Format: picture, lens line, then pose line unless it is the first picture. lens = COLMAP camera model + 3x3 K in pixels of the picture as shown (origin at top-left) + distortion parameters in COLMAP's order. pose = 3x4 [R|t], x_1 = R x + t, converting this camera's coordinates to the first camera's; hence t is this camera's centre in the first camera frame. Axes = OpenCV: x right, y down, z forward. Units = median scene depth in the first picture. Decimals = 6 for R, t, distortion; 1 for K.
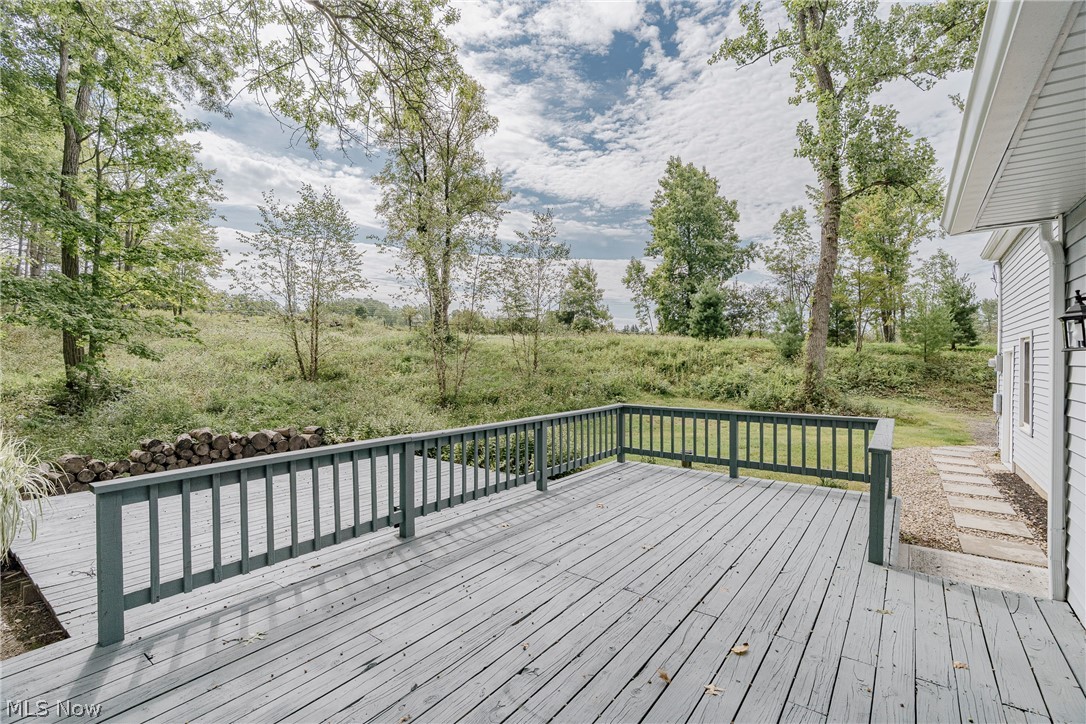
lens RADIAL K [[480.2, 0, 542.6], [0, 480.2, 366.2], [0, 0, 1]] dist [0.000320, 0.000805]
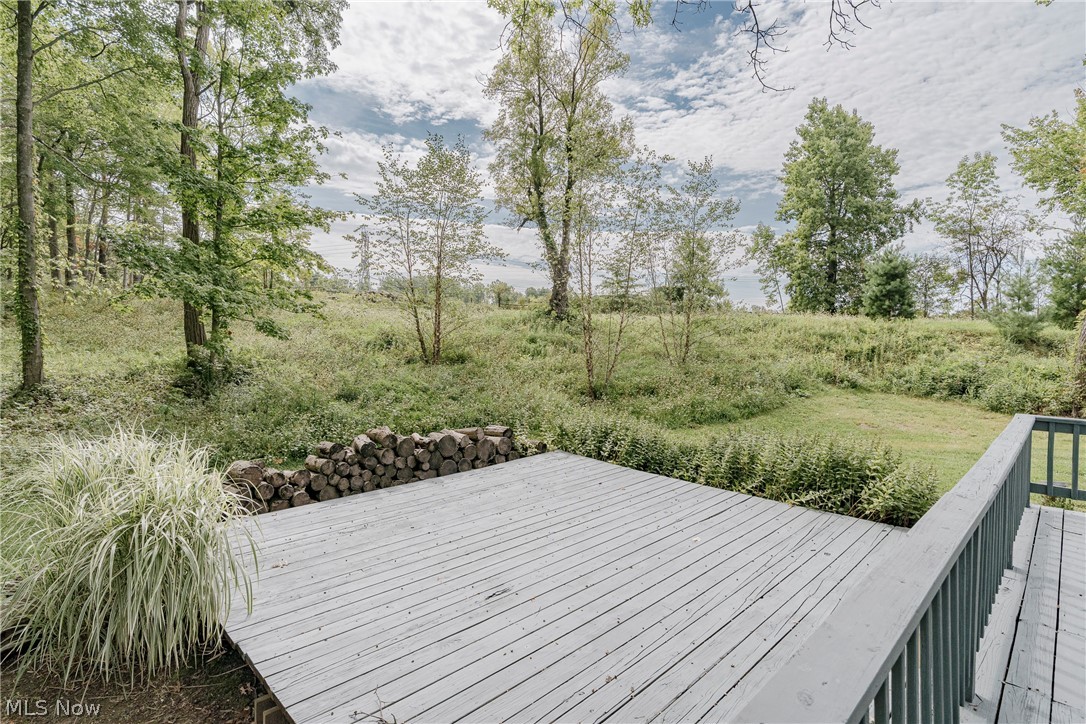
lens RADIAL K [[517.6, 0, 543.0], [0, 517.6, 362.0], [0, 0, 1]] dist [0.001783, 0.000320]
pose [[0.989832, 0.016210, -0.141314, -0.151822], [-0.012761, 0.999599, 0.025278, 0.000644], [0.141667, -0.023218, 0.989642, 0.100629]]
